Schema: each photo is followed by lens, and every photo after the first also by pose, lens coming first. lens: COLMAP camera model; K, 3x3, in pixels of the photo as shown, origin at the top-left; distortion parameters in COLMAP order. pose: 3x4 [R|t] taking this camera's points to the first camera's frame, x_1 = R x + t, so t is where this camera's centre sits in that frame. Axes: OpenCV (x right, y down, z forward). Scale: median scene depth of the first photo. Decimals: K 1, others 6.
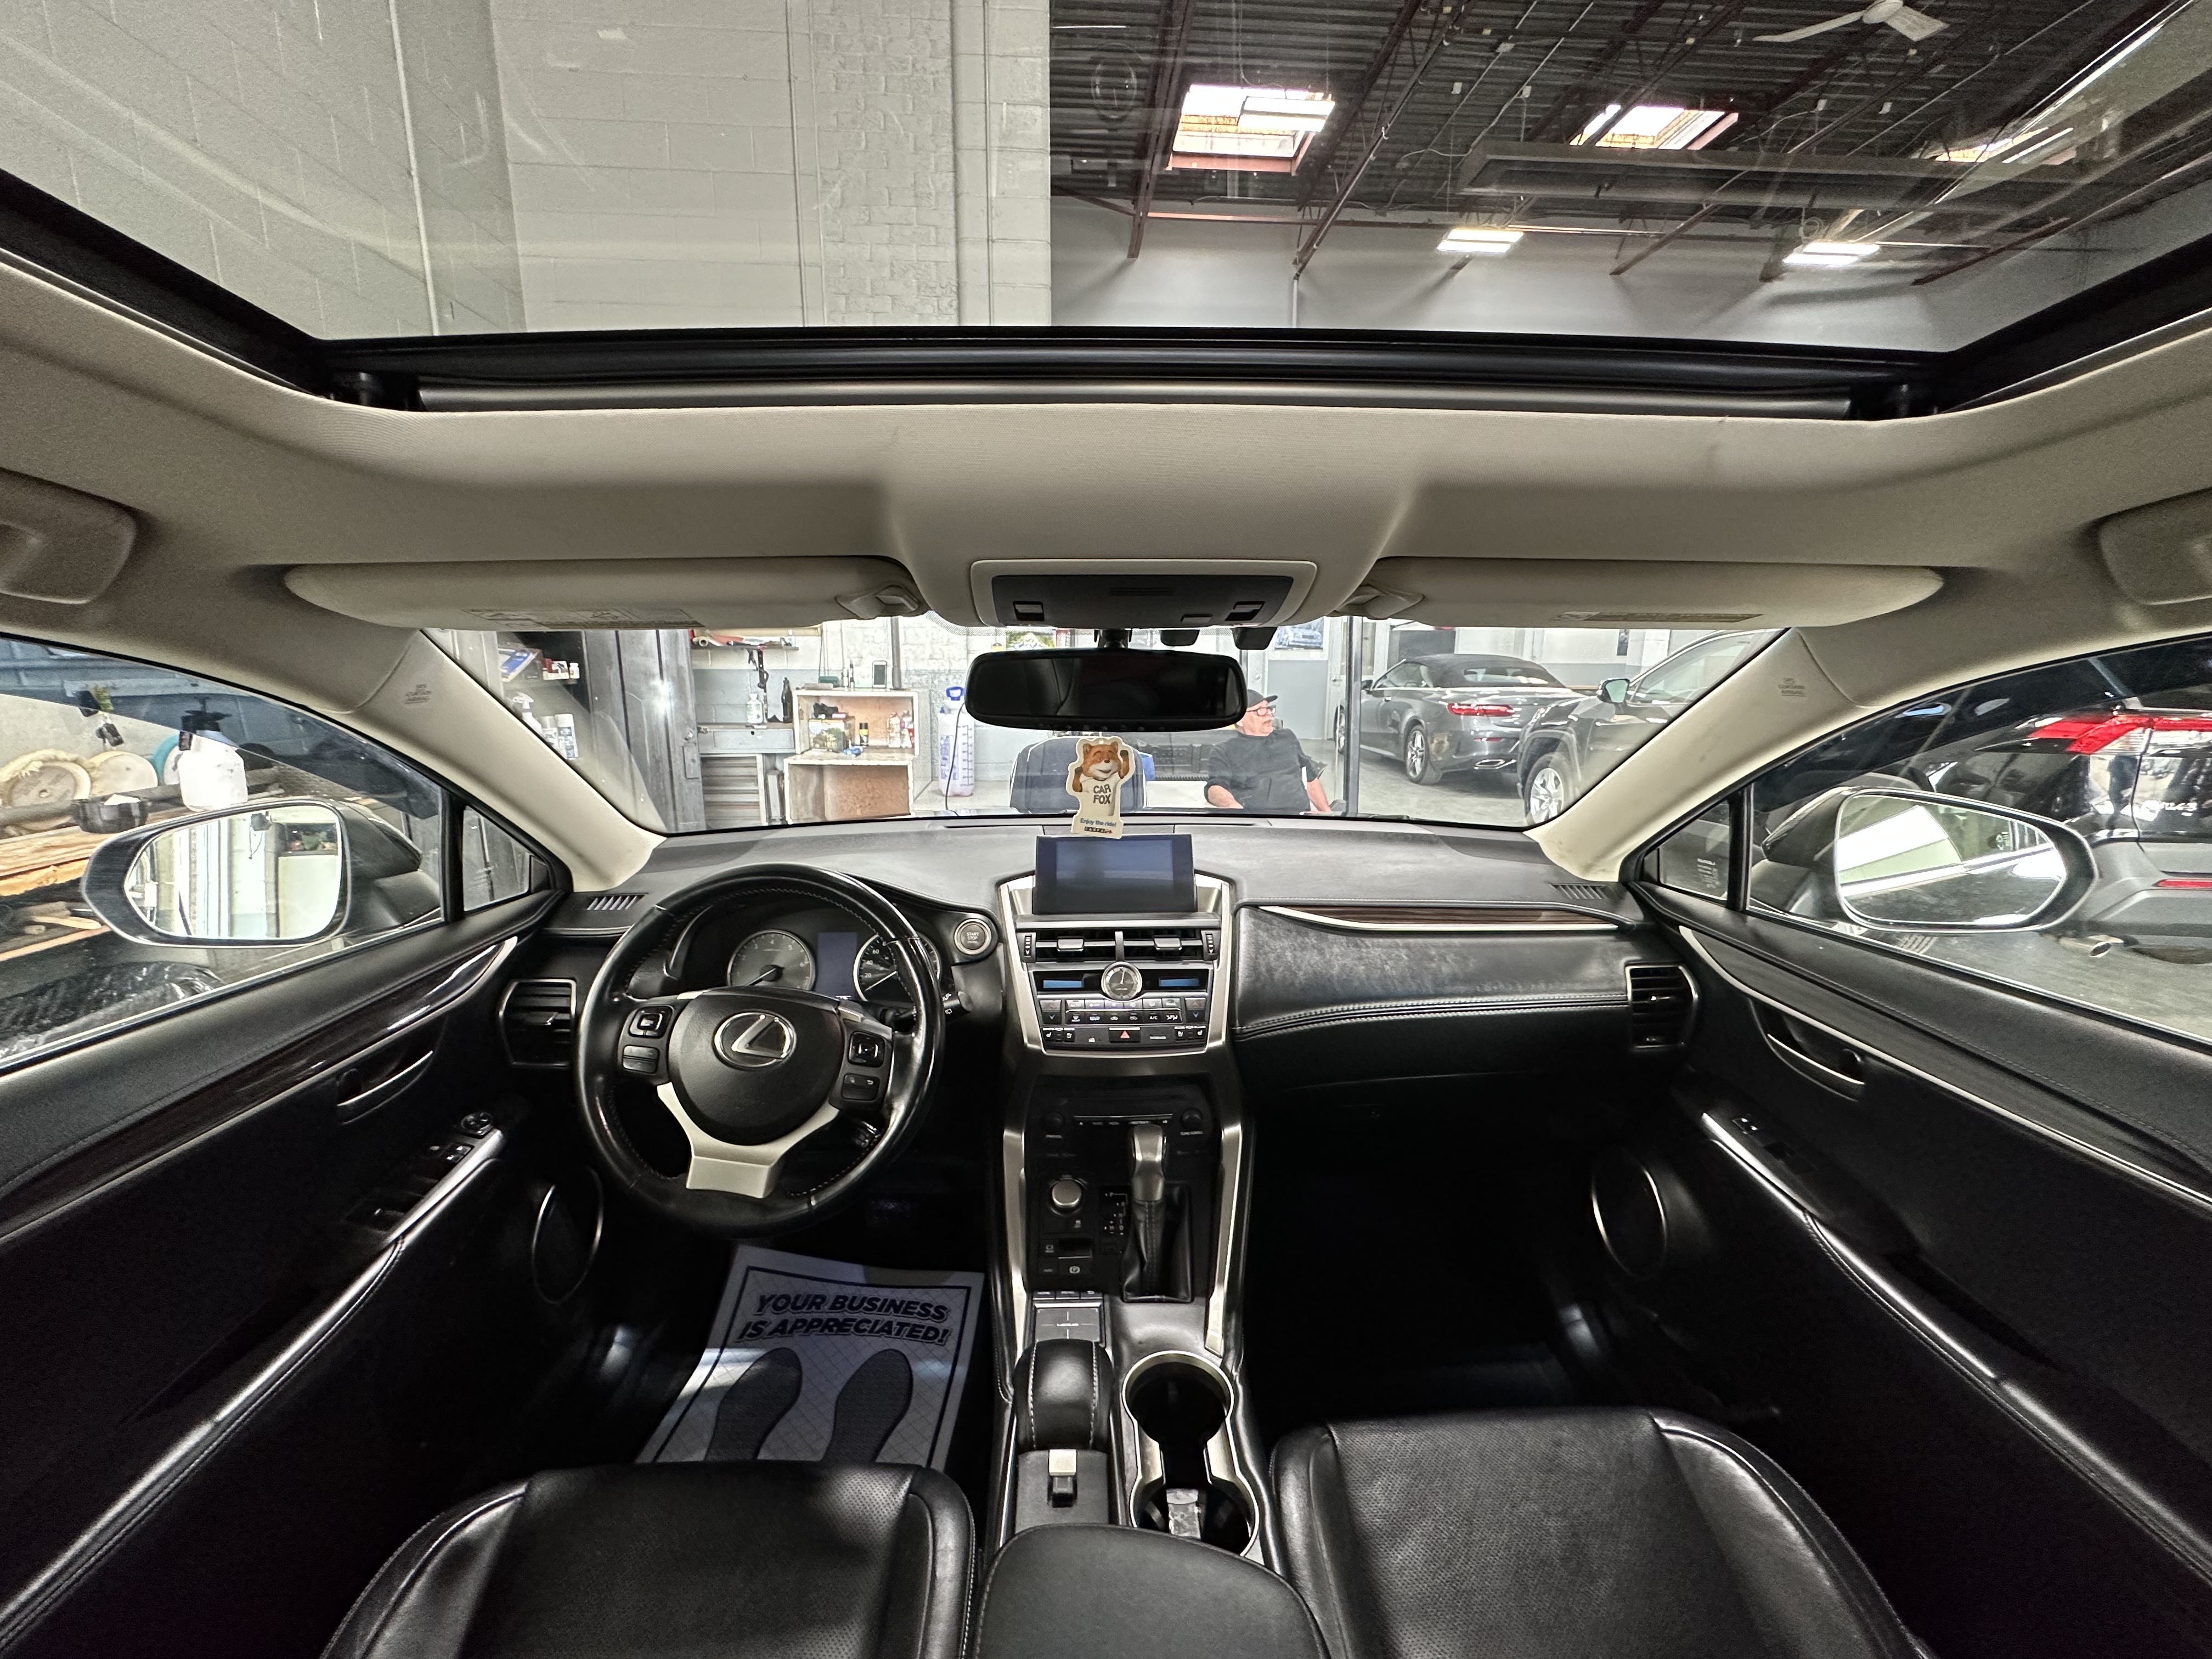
lens RADIAL K [[889.1, 0, 1107.8], [0, 889.1, 826.2], [0, 0, 1]] dist [-0.002419, -0.000413]
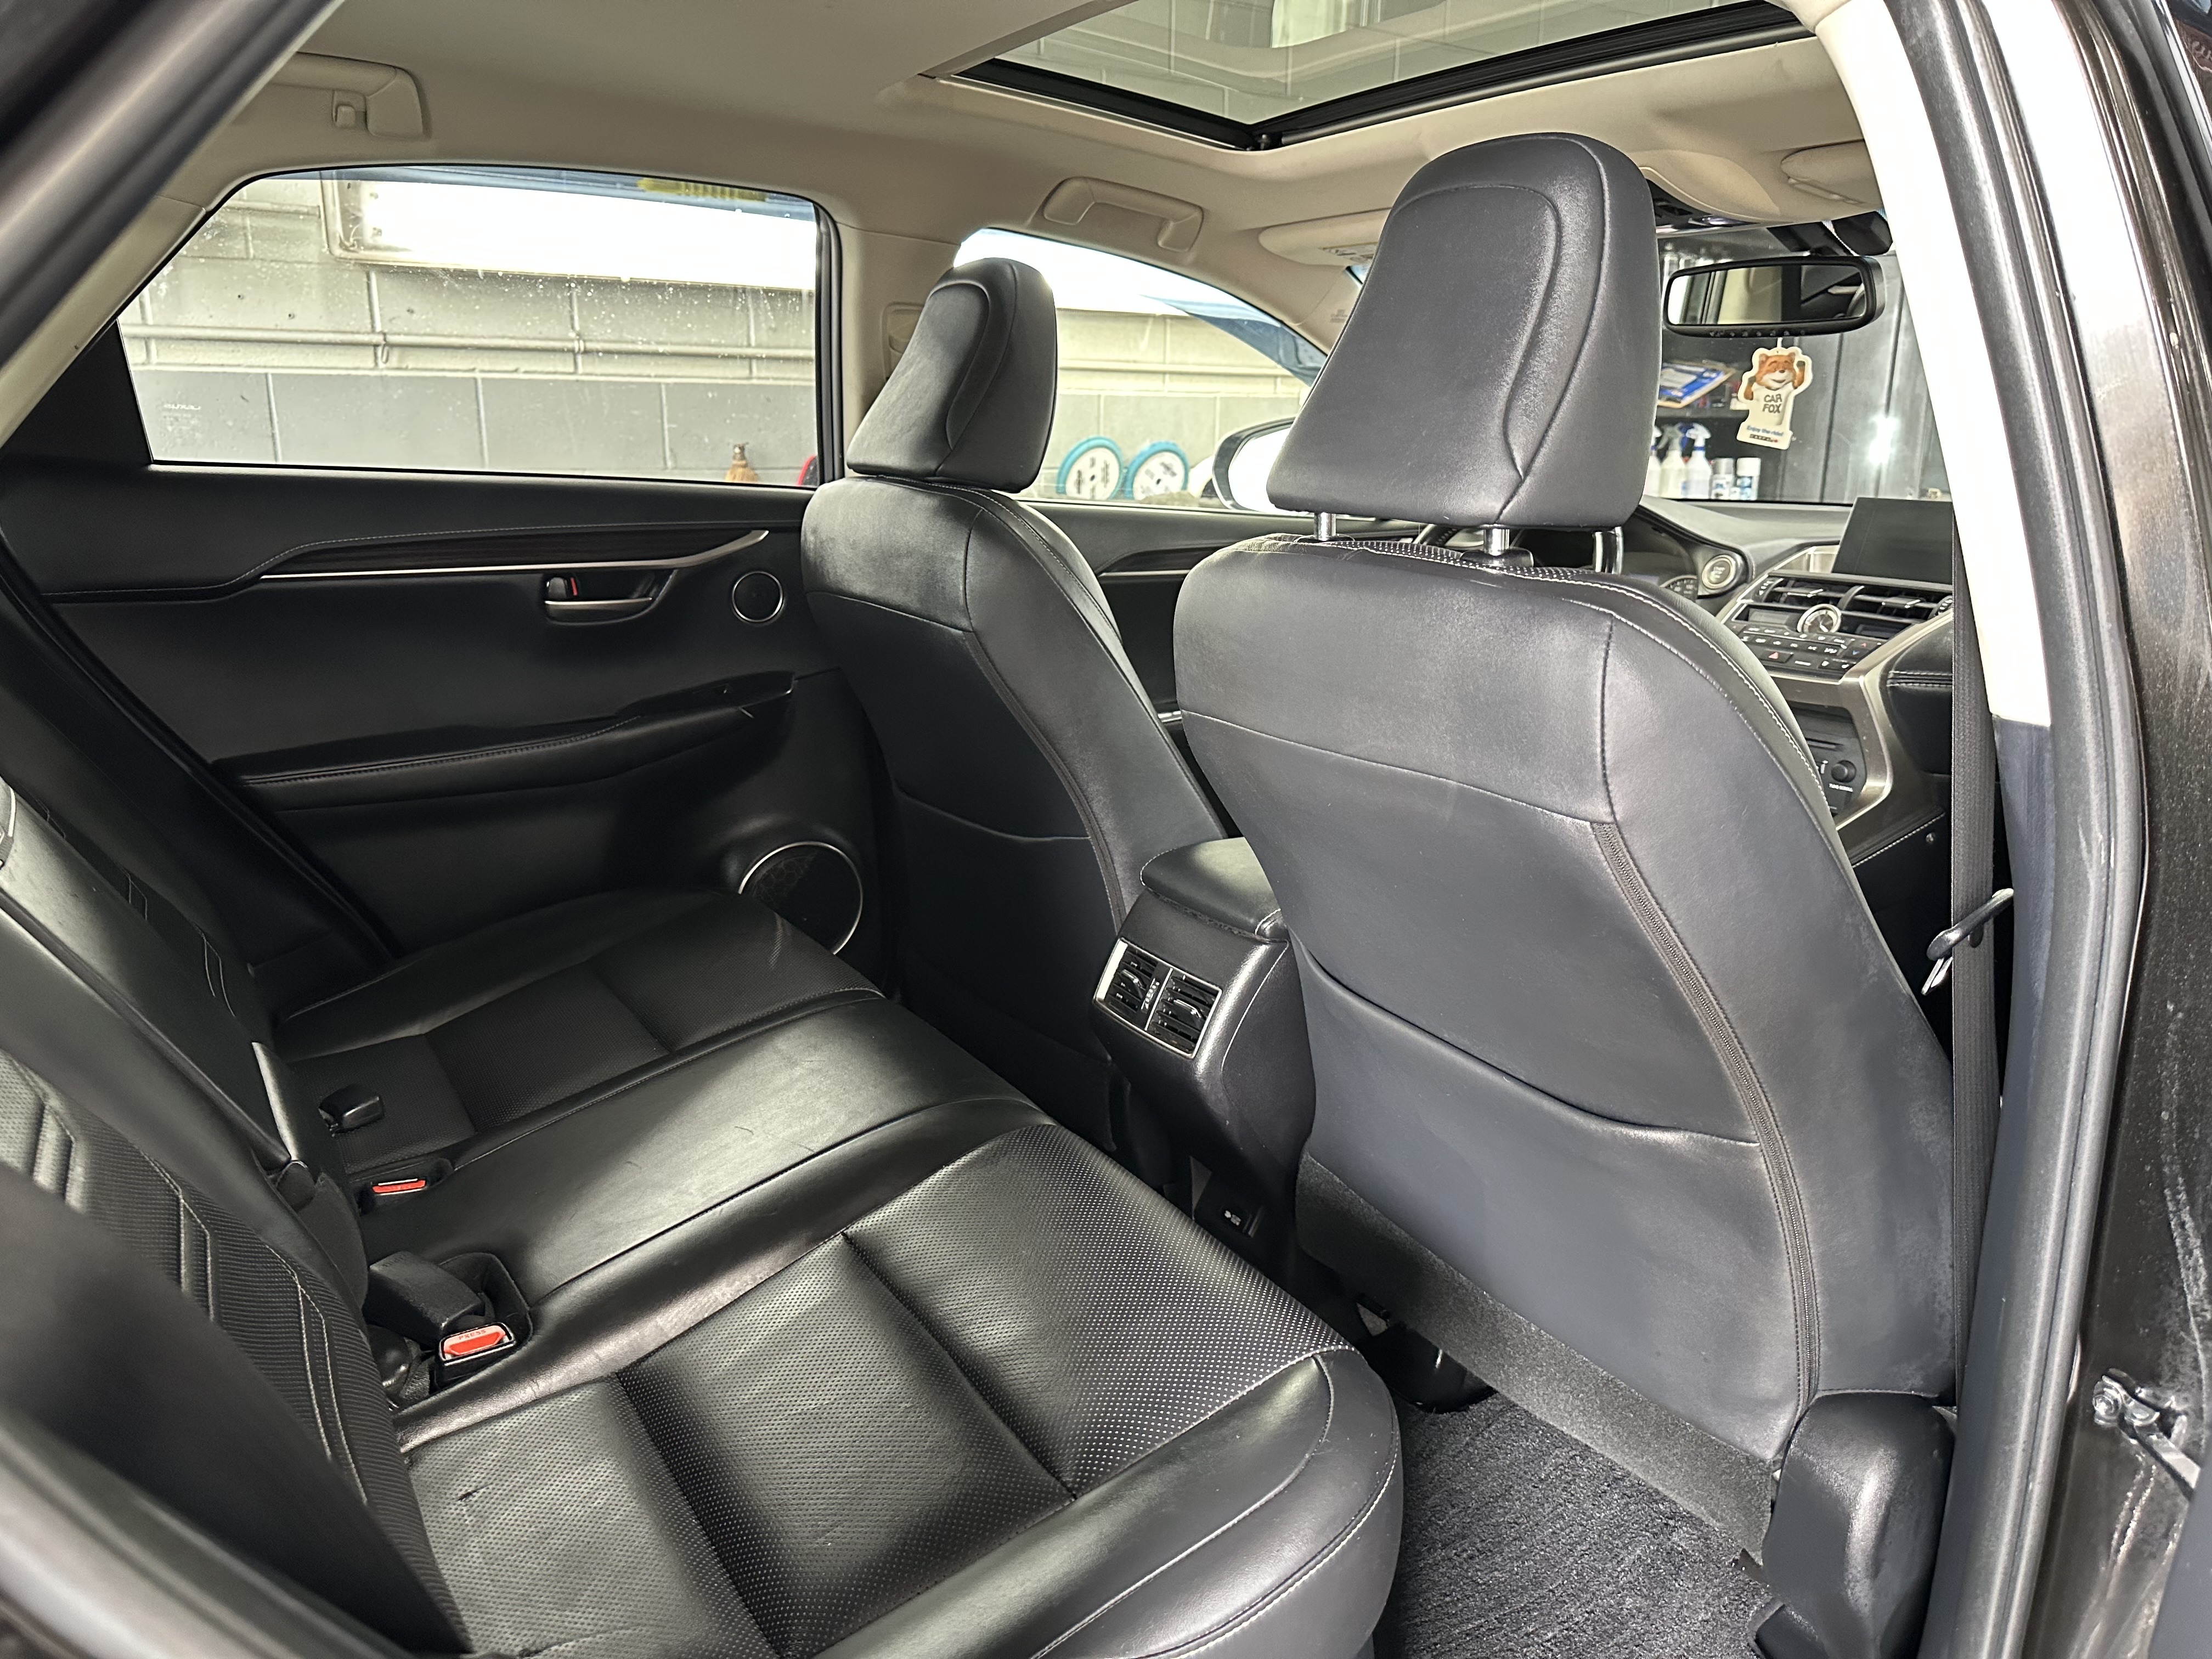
lens RADIAL K [[1577.4, 0, 1098.0], [0, 1577.4, 856.3], [0, 0, 1]] dist [0.018876, -0.040445]
pose [[0.508298, 0.241471, -0.826635, 1.071812], [-0.182371, 0.968297, 0.170712, 0.262394], [0.841650, 0.063982, 0.536220, -0.557533]]
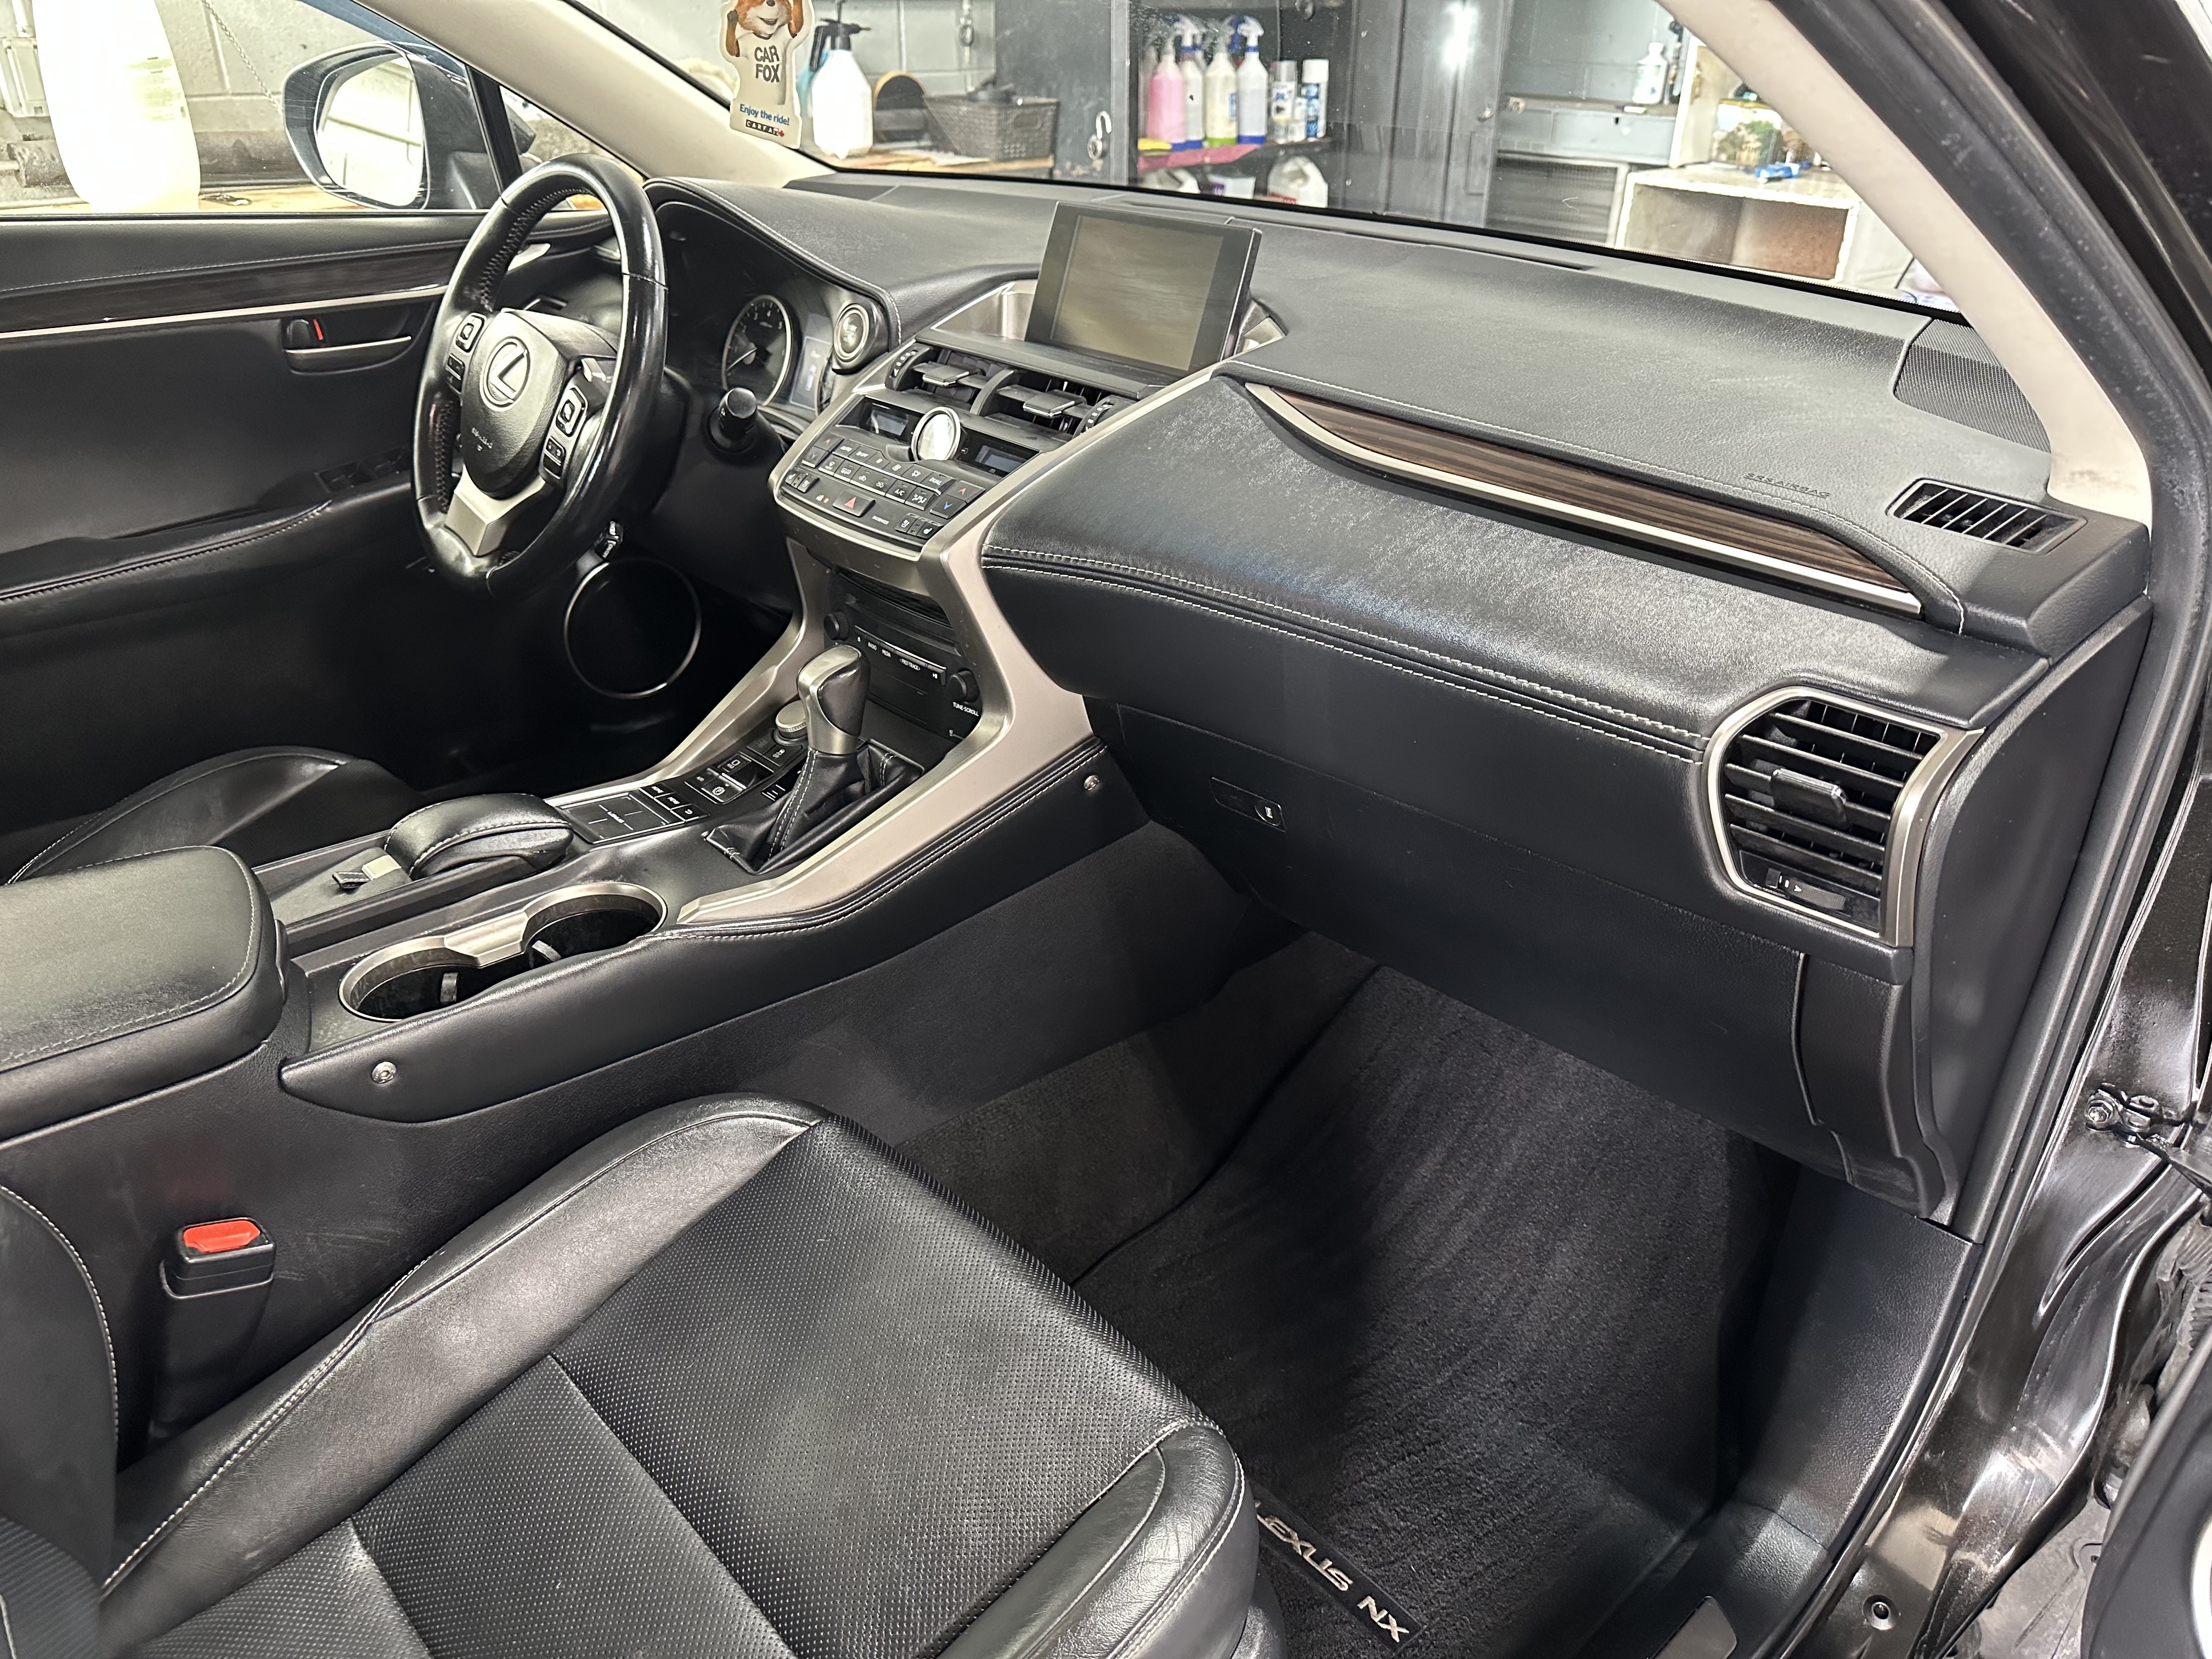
lens RADIAL K [[1596.0, 0, 1054.9], [0, 1596.0, 807.4], [0, 0, 1]] dist [0.049329, -0.071435]
pose [[0.630061, 0.361368, -0.687340, 0.875272], [-0.162908, 0.926938, 0.338005, 0.026244], [0.759266, -0.100991, 0.642897, 0.327868]]
